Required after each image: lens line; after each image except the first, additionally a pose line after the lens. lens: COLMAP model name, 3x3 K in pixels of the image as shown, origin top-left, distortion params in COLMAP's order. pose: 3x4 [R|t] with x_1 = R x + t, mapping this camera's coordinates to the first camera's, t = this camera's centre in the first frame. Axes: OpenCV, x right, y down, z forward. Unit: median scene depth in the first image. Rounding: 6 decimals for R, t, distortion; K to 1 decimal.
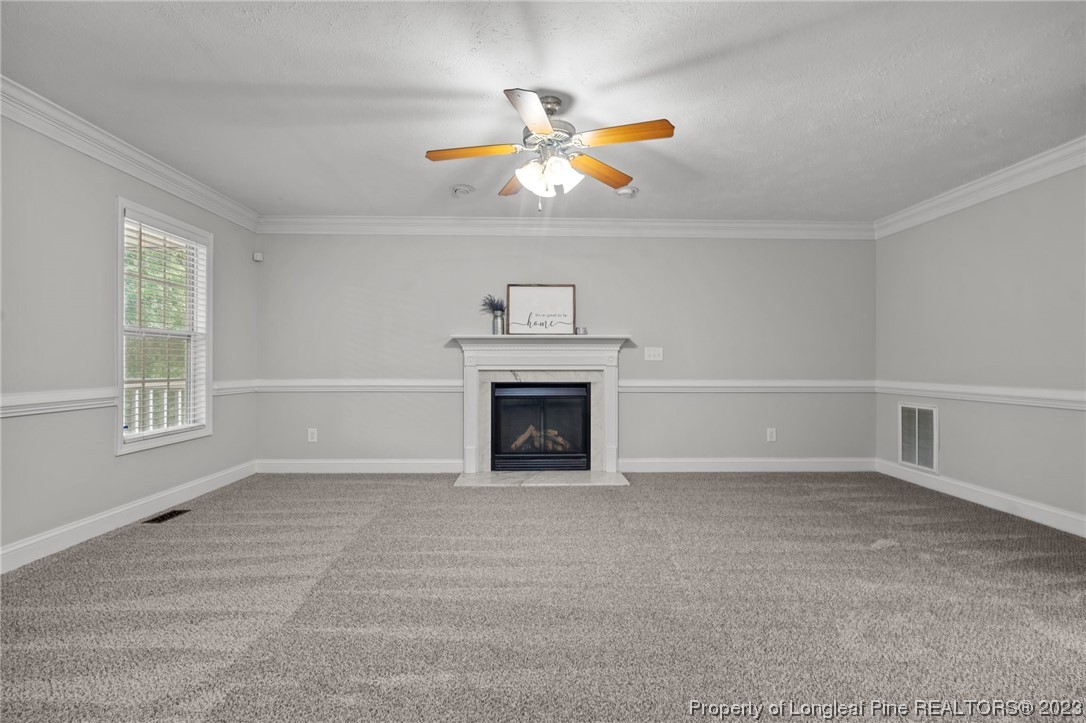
lens RADIAL K [[476.4, 0, 545.8], [0, 476.4, 359.0], [0, 0, 1]] dist [-0.007106, 0.002380]
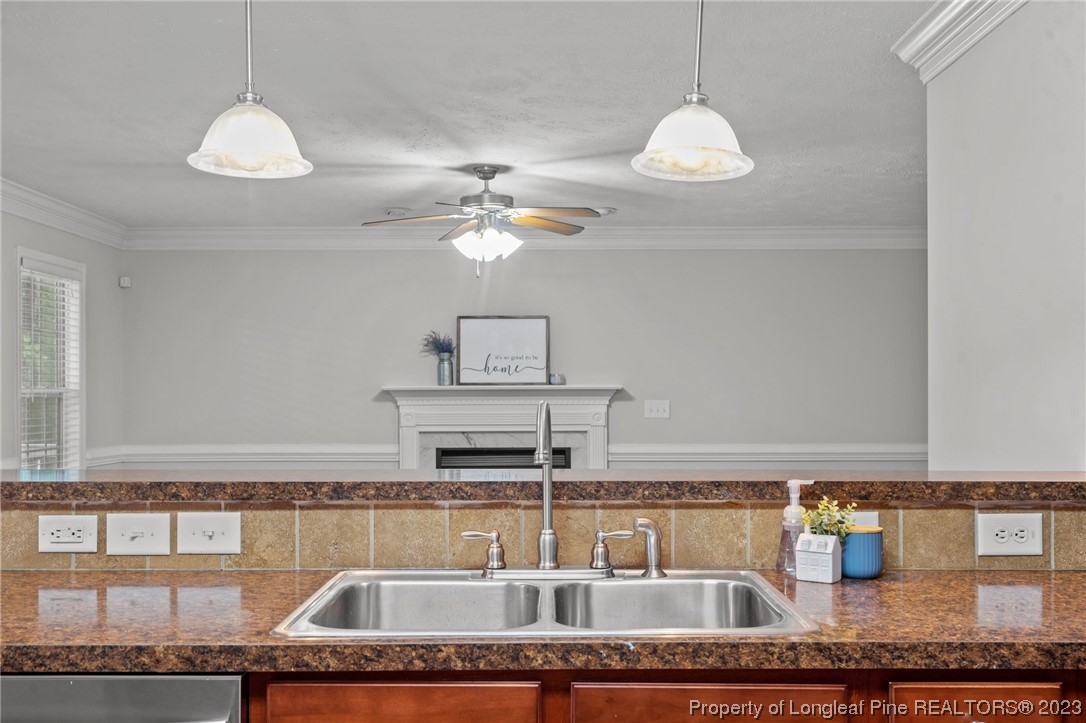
lens RADIAL K [[1076.5, 0, 550.8], [0, 1076.5, 390.3], [0, 0, 1]] dist [0.005771, 0.000000]
pose [[0.999693, -0.004127, -0.024439, 0.107099], [0.004276, 0.999973, 0.006043, -0.051717], [0.024413, -0.006145, 0.999683, -0.683617]]
